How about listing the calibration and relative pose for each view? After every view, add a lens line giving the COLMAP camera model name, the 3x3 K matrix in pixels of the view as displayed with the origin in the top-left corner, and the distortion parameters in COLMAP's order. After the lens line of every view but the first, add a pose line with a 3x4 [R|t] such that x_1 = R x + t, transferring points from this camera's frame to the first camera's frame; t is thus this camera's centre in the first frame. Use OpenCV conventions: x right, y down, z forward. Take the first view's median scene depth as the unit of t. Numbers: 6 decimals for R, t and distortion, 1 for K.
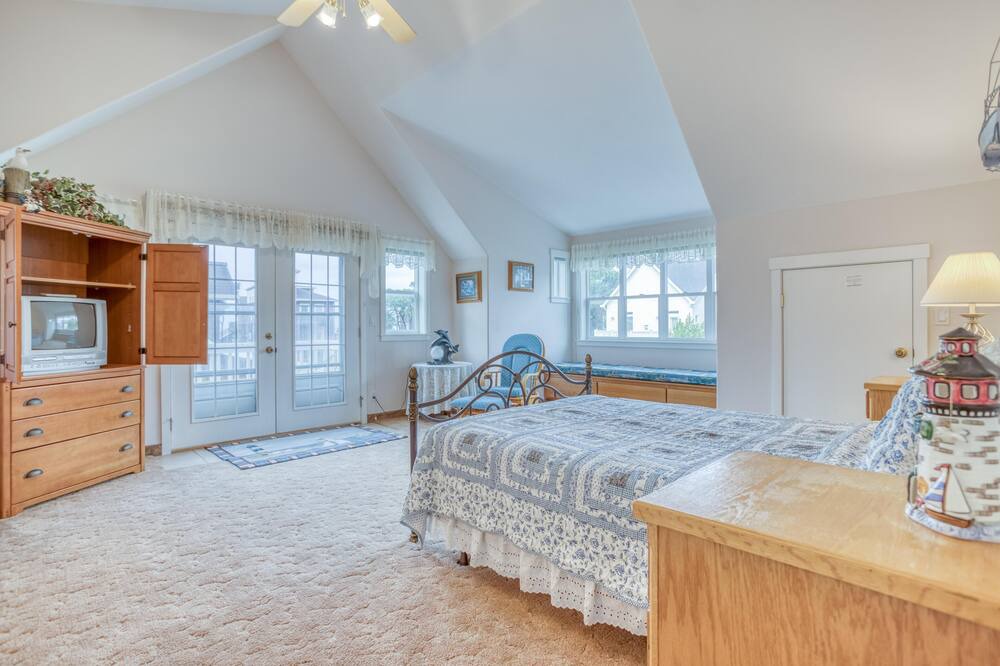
lens RADIAL K [[482.5, 0, 500.6], [0, 482.5, 327.9], [0, 0, 1]] dist [-0.028708, 0.000056]
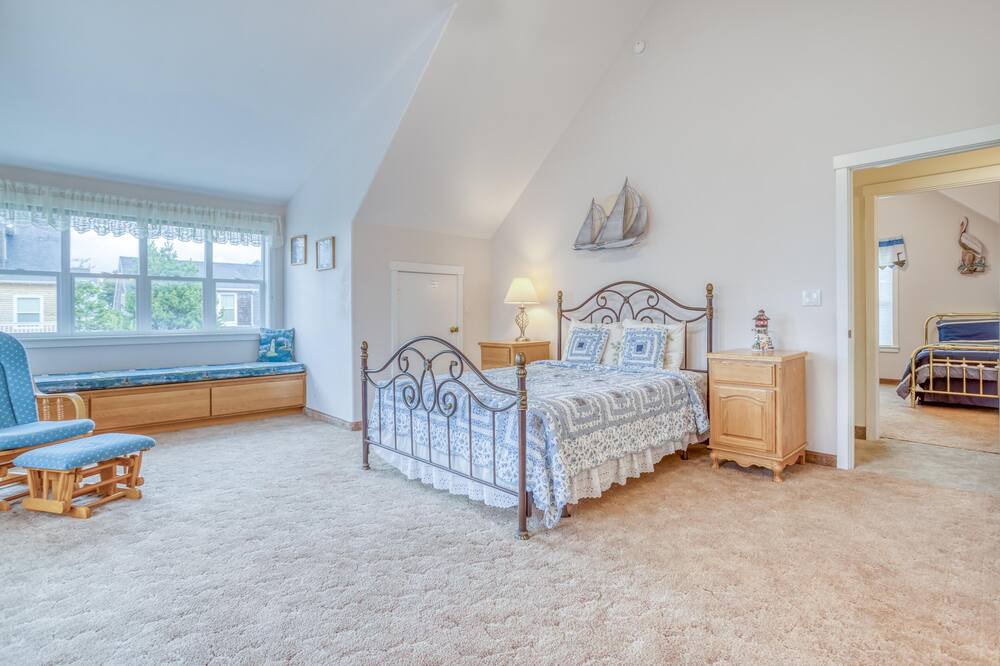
lens RADIAL K [[482.5, 0, 500.6], [0, 482.5, 327.9], [0, 0, 1]] dist [-0.028708, 0.000056]
pose [[0.022739, -0.020679, 0.999528, -1.262901], [0.012495, 0.999714, 0.020399, 0.020161], [-0.999663, 0.012025, 0.022991, 1.166634]]
